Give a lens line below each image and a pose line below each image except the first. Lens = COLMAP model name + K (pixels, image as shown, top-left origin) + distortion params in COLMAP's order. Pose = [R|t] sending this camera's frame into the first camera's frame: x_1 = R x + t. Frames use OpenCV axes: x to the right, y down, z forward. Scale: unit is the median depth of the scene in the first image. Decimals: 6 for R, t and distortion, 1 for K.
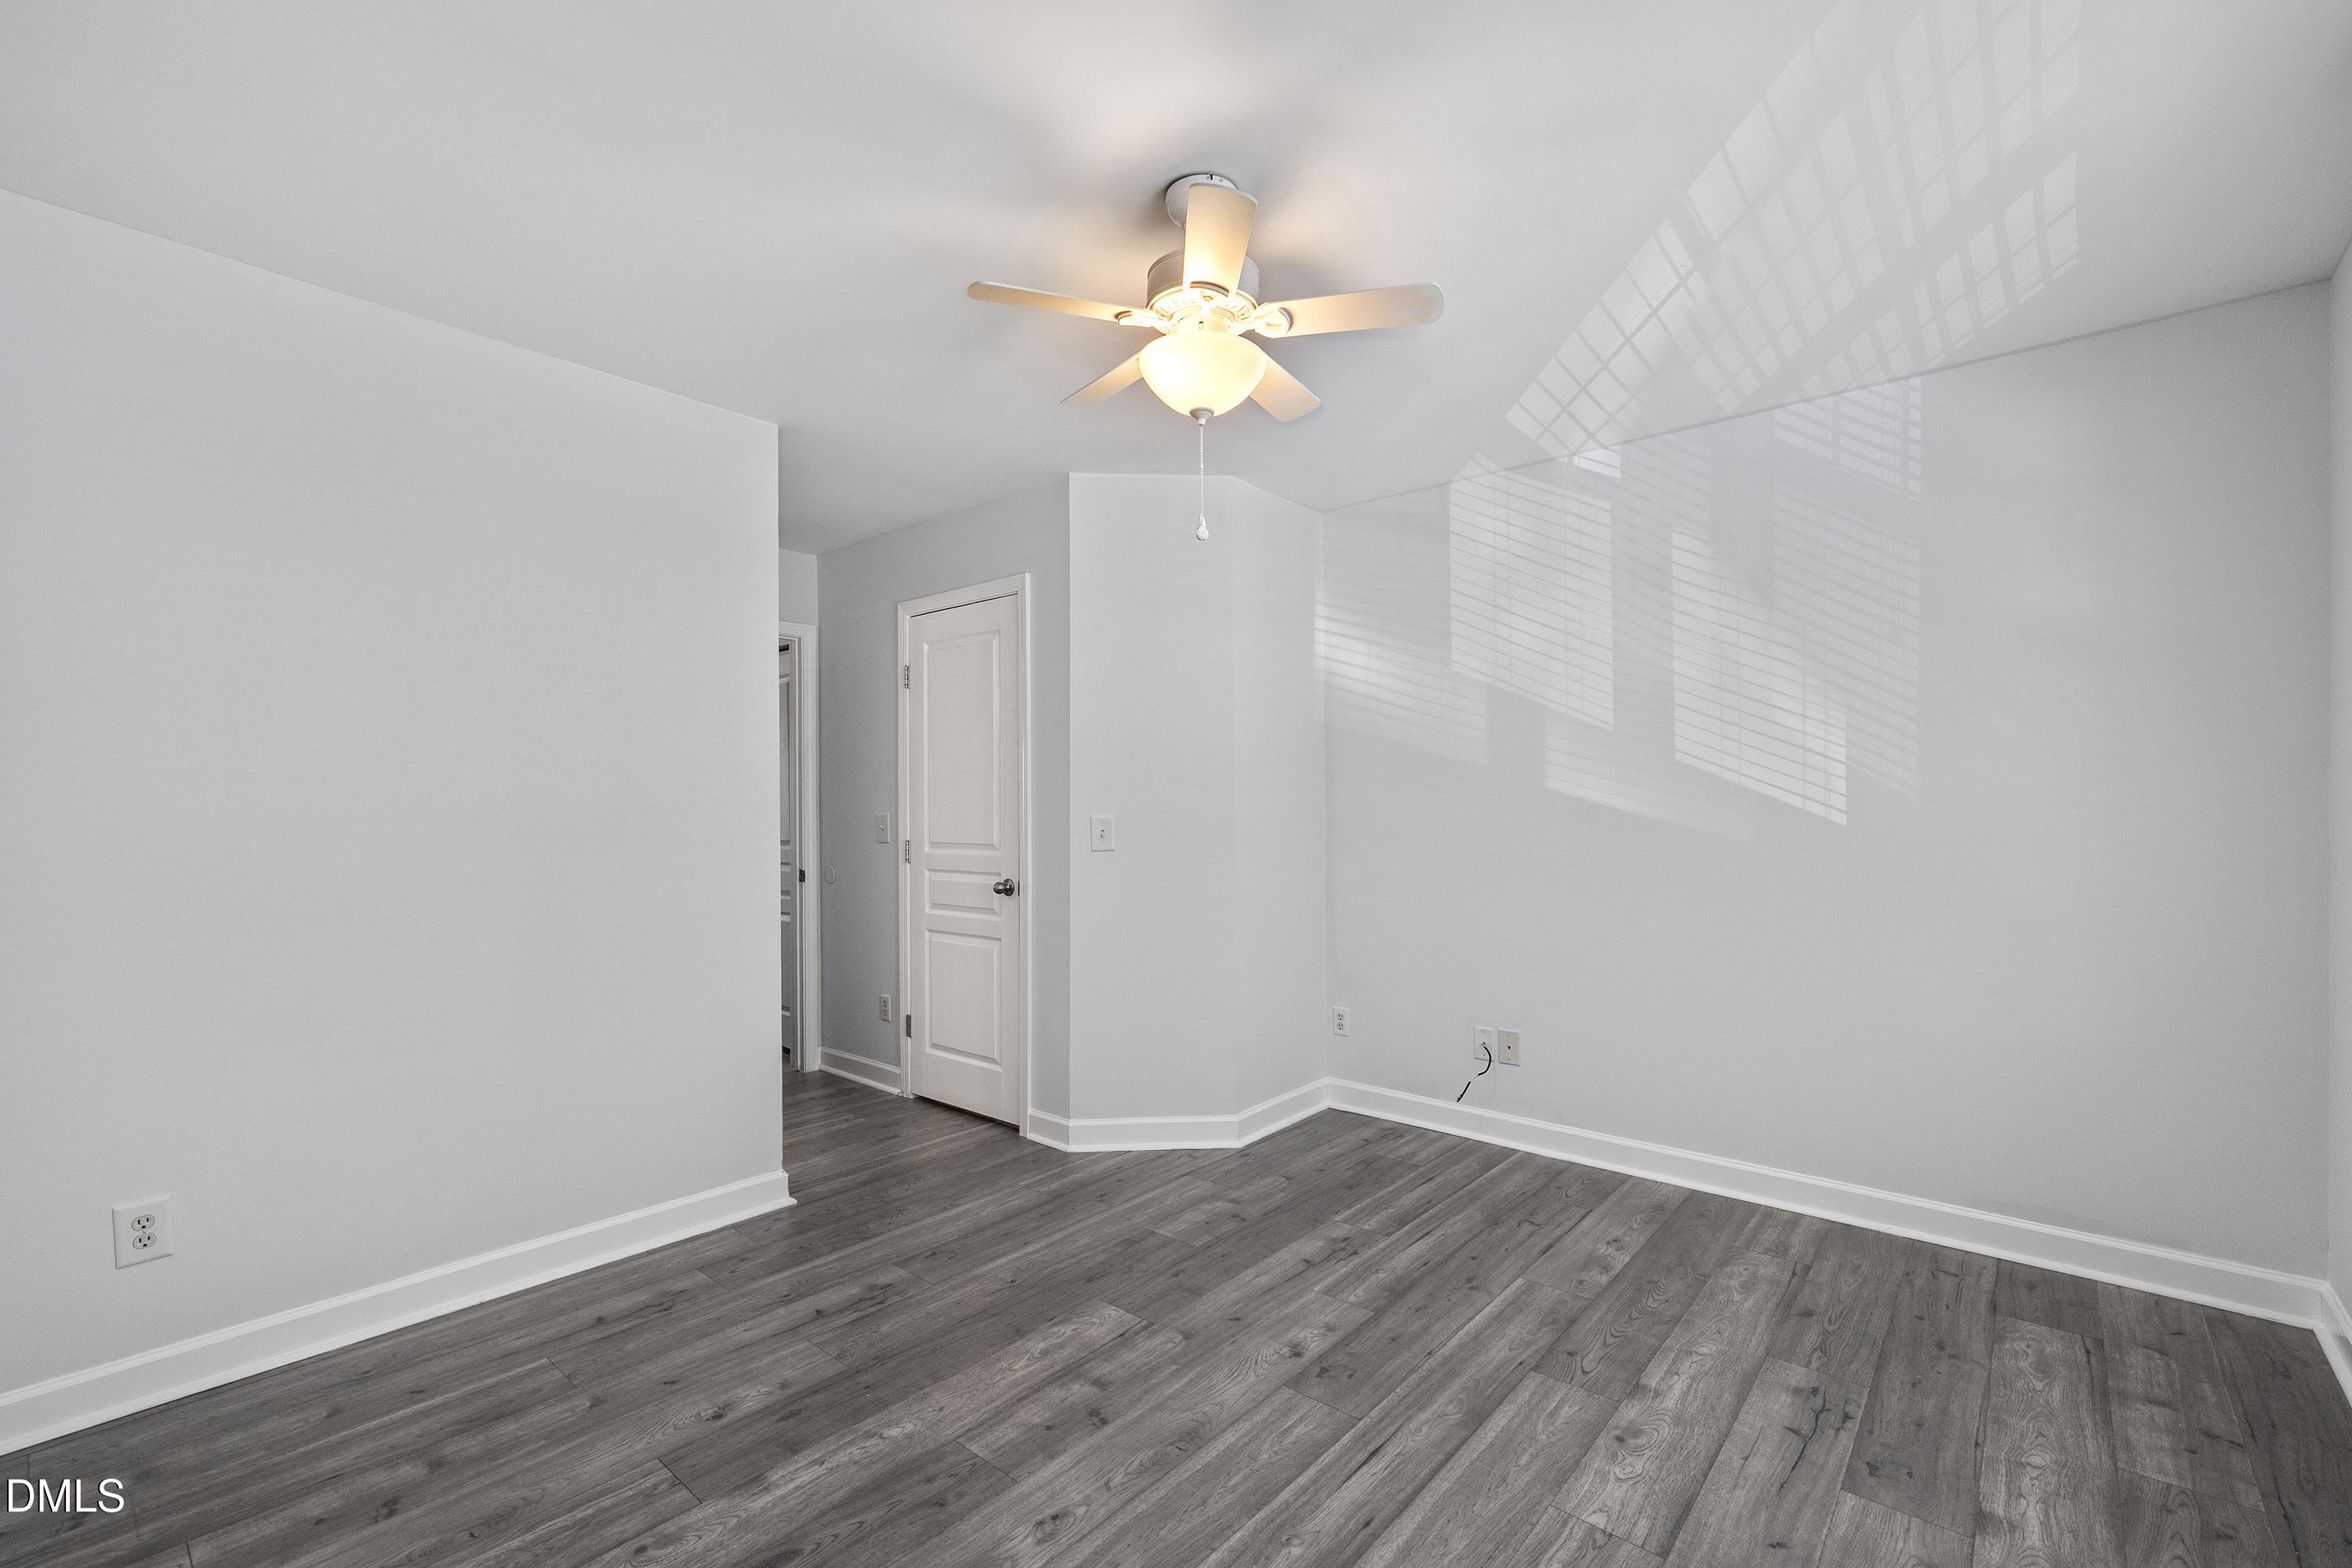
lens RADIAL K [[985.4, 0, 1180.7], [0, 985.4, 798.1], [0, 0, 1]] dist [-0.009628, 0.001186]
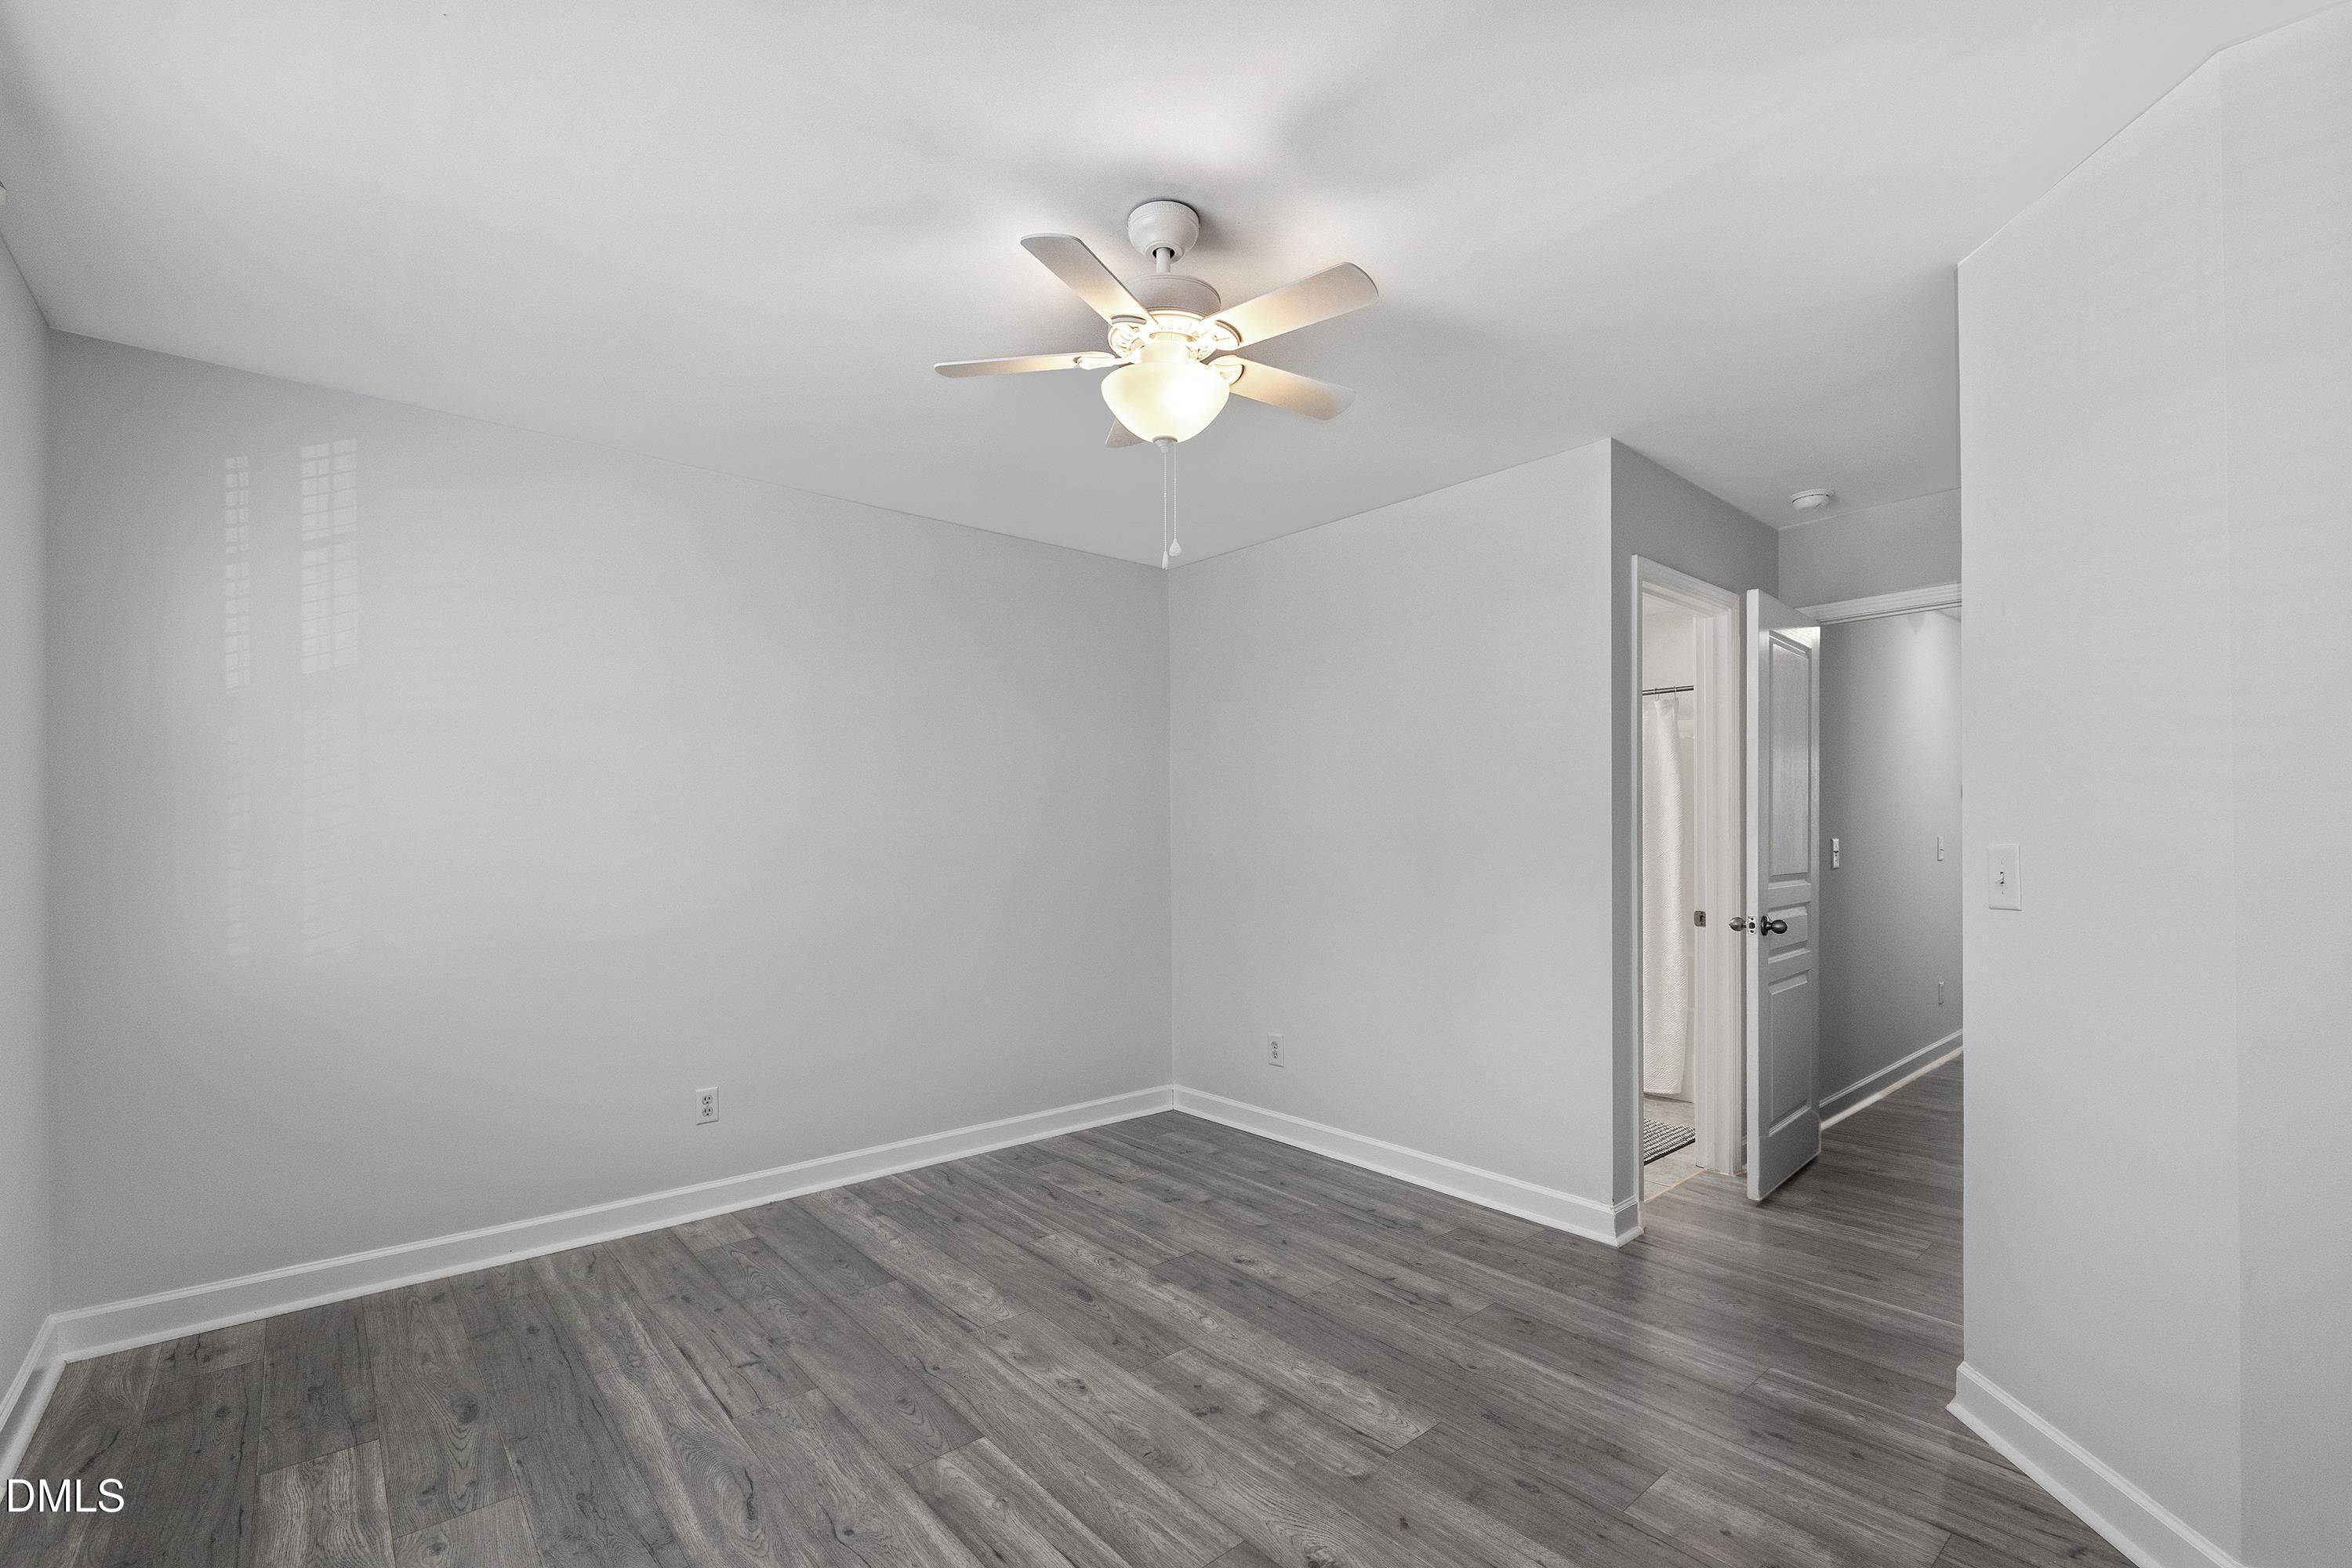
lens RADIAL K [[985.4, 0, 1178.7], [0, 985.4, 796.7], [0, 0, 1]] dist [-0.009628, 0.001186]
pose [[-0.122943, -0.030260, -0.991952, 0.961006], [0.013412, 0.999393, -0.032149, -0.006829], [0.992323, -0.017256, -0.122462, 1.062493]]
